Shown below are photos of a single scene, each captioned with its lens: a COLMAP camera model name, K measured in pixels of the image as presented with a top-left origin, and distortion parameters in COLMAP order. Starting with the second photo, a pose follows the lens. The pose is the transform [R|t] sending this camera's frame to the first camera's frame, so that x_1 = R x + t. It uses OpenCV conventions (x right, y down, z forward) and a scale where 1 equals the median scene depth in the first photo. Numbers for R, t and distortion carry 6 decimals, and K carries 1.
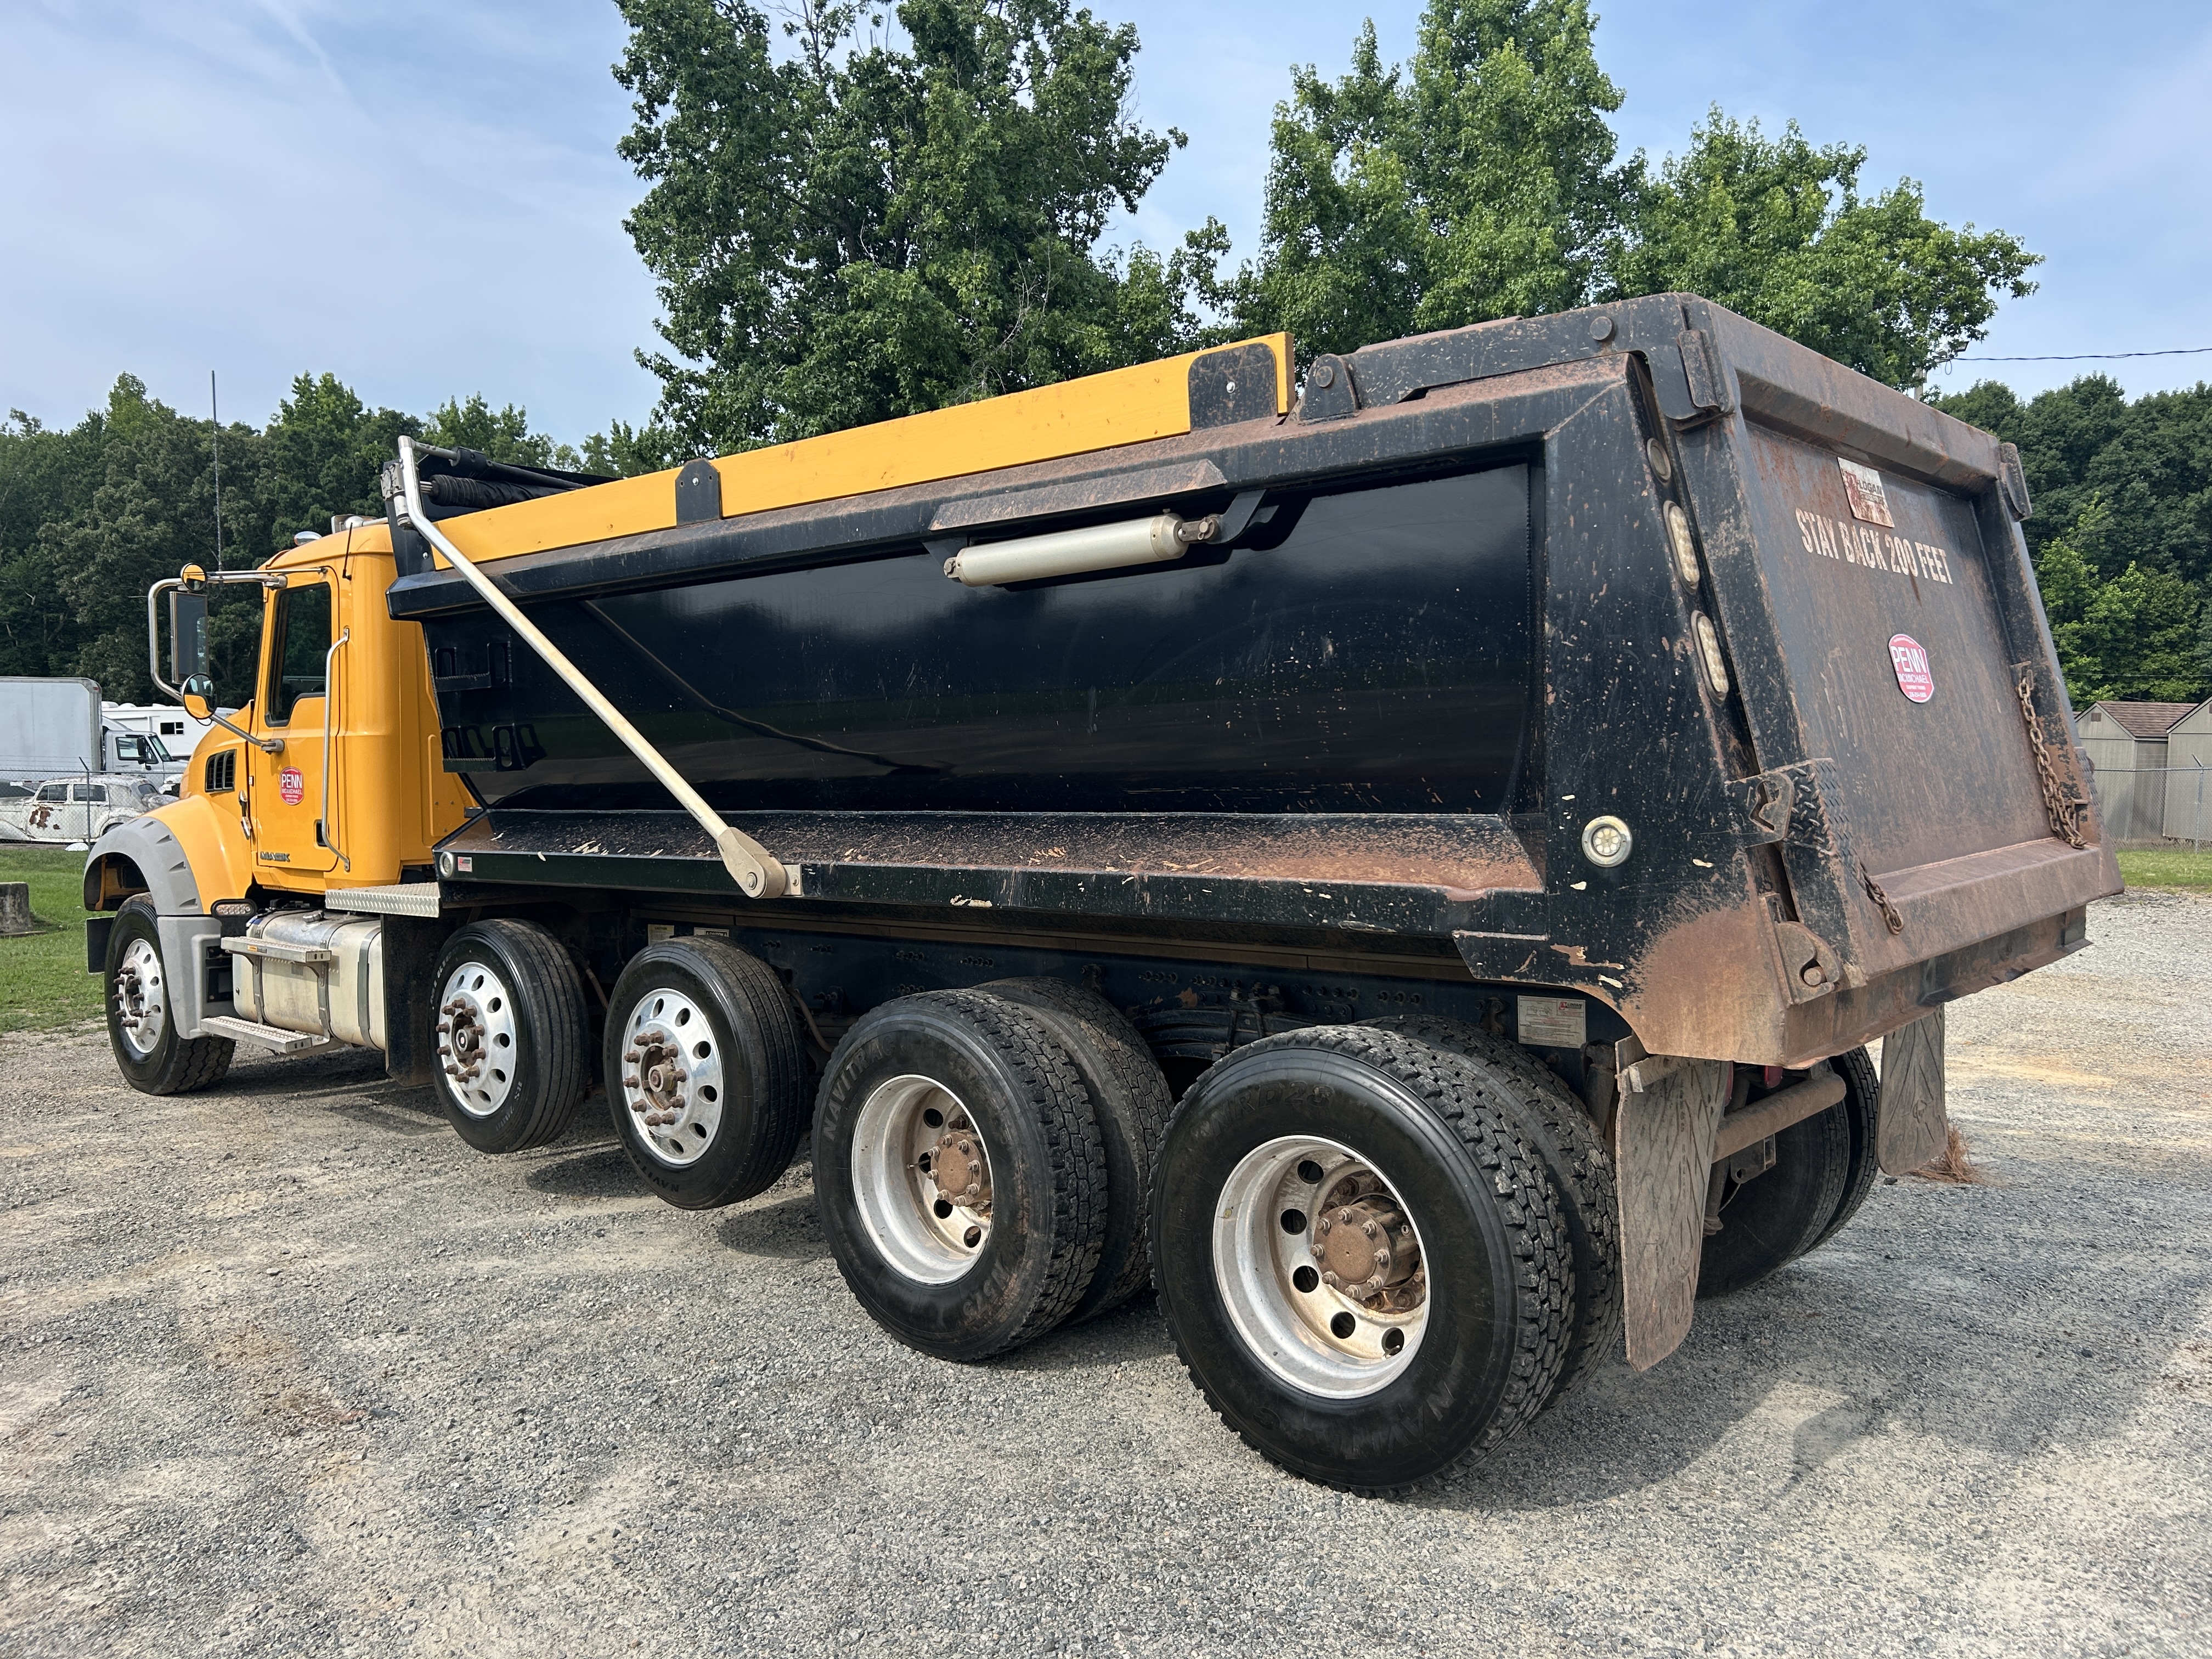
lens RADIAL K [[1686.1, 0, 1106.0], [0, 1686.1, 829.5], [0, 0, 1]] dist [0.036137, -0.006680]
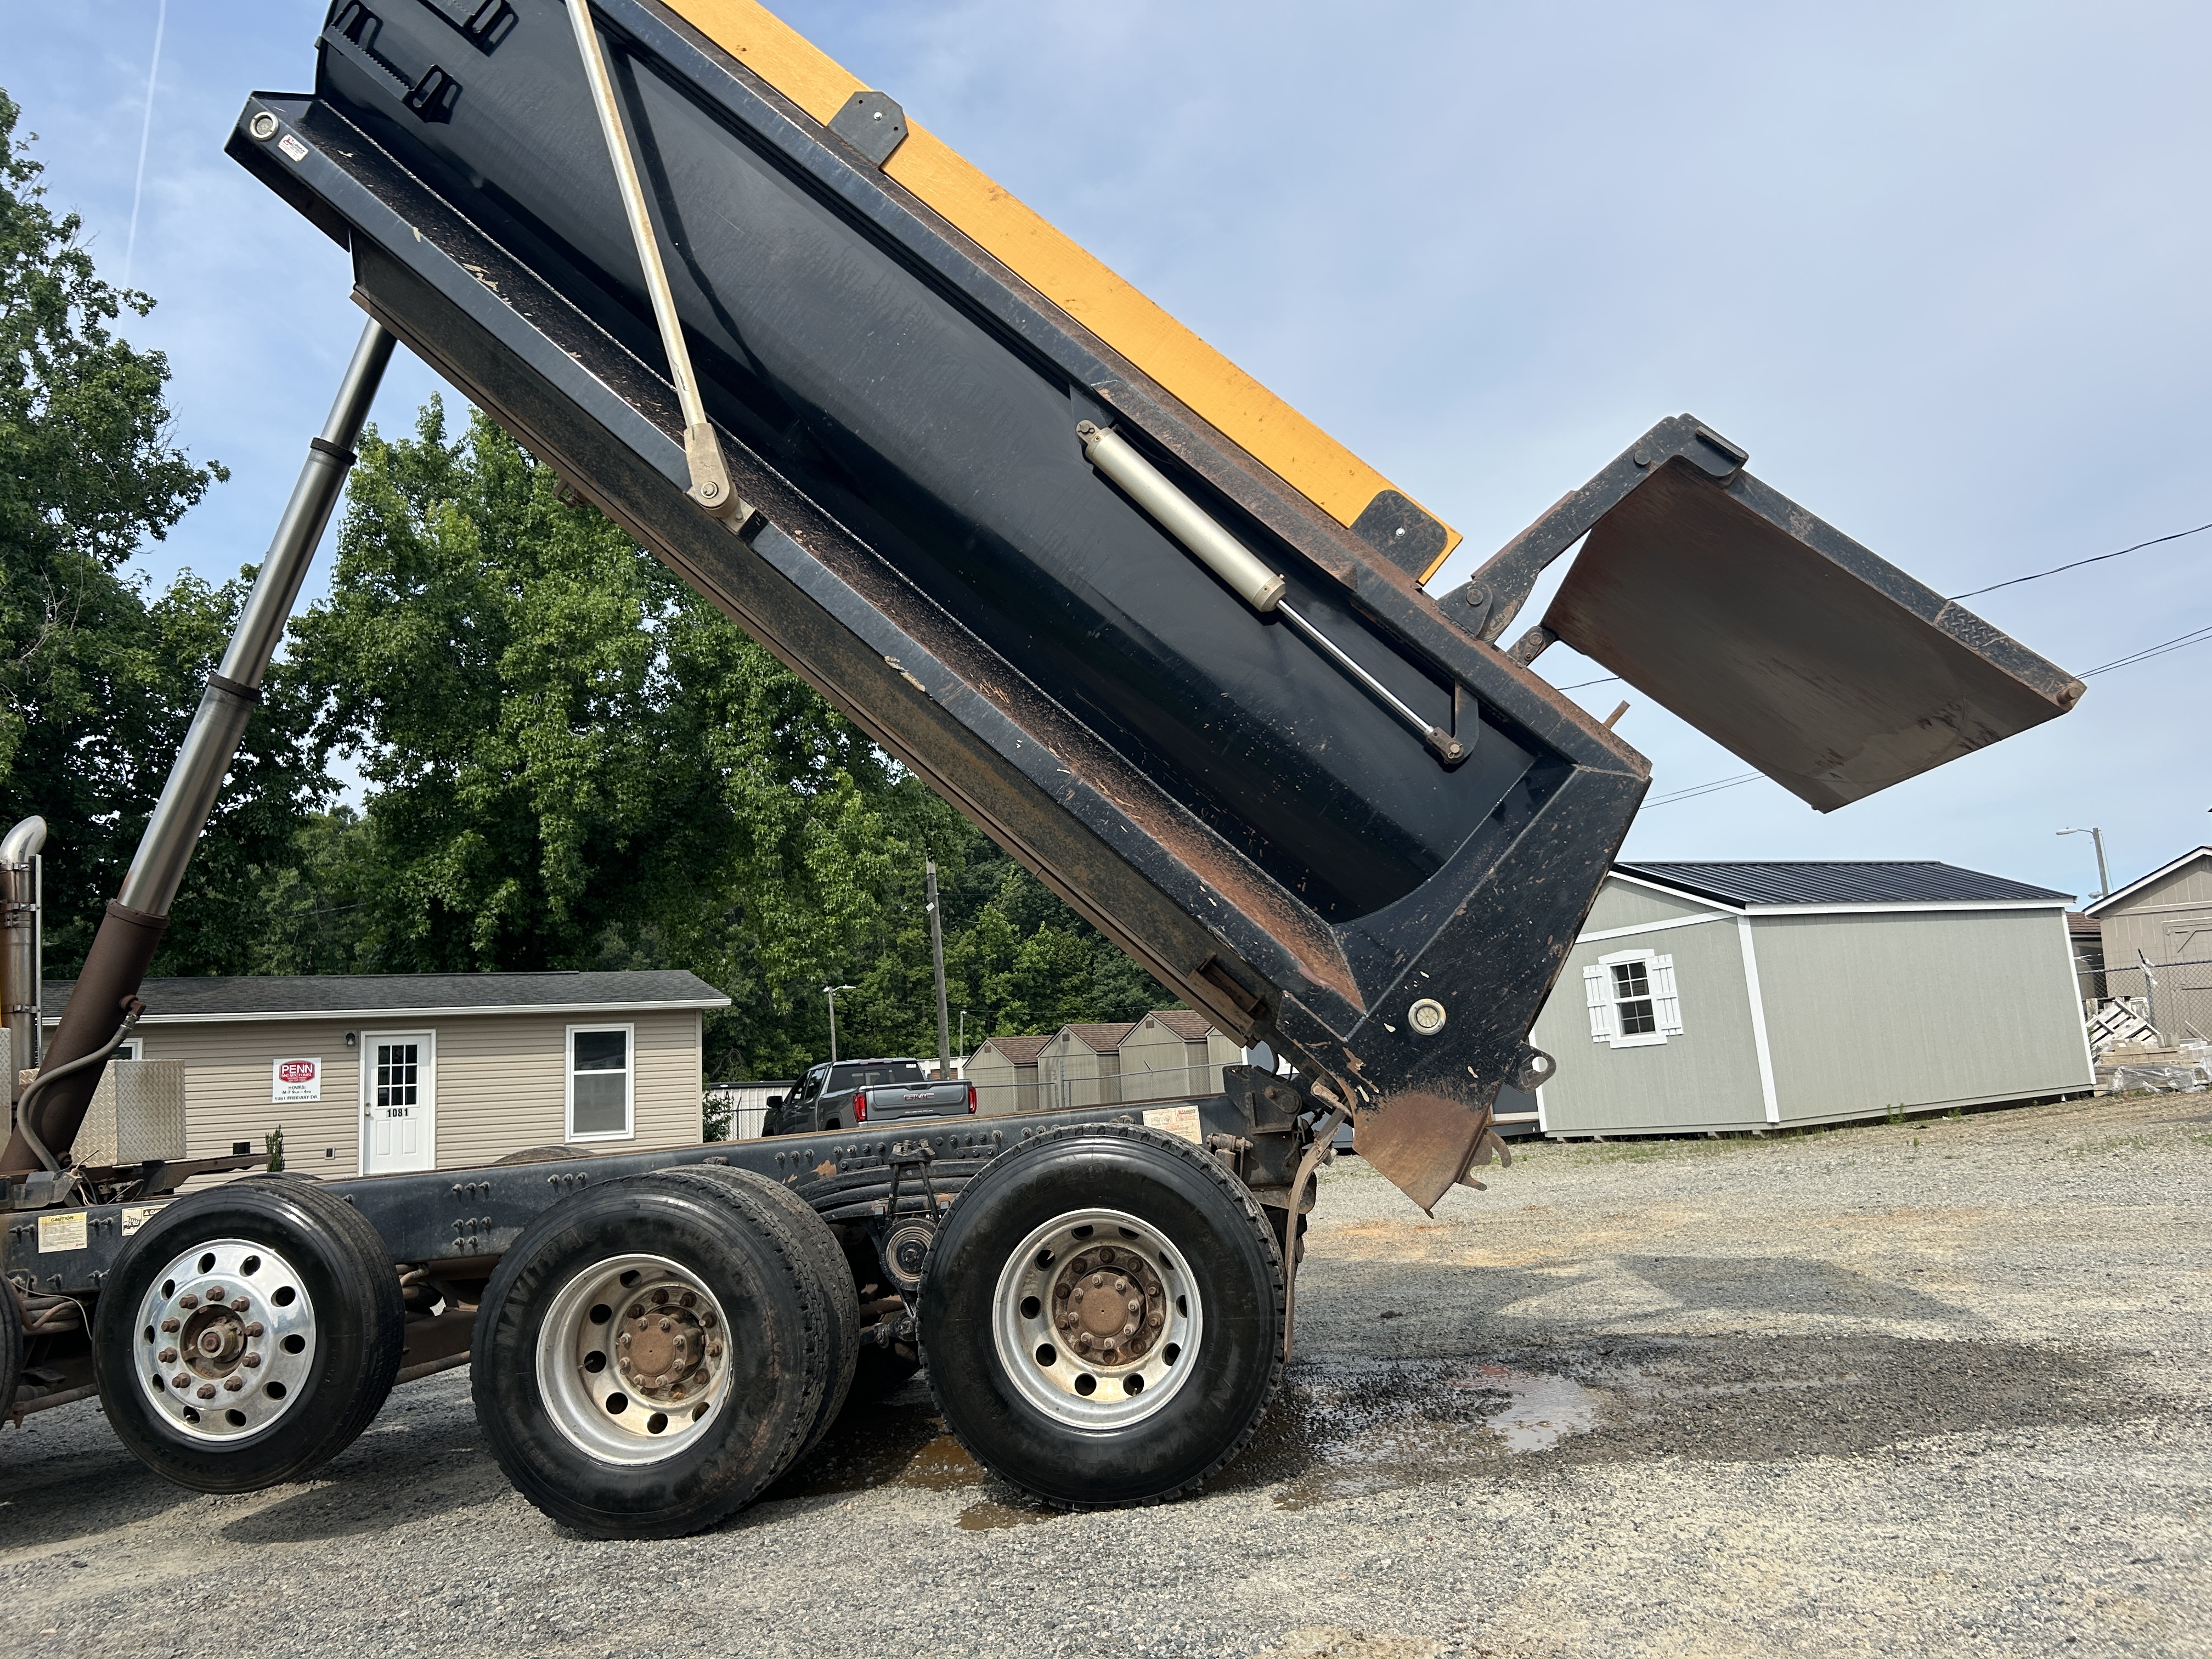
lens RADIAL K [[1679.8, 0, 1106.0], [0, 1679.8, 829.5], [0, 0, 1]] dist [0.099499, -0.171878]
pose [[0.826117, 0.026376, 0.562882, -0.389709], [0.097553, 0.977127, -0.188961, 0.098082], [-0.554991, 0.211015, 0.804648, -0.045920]]
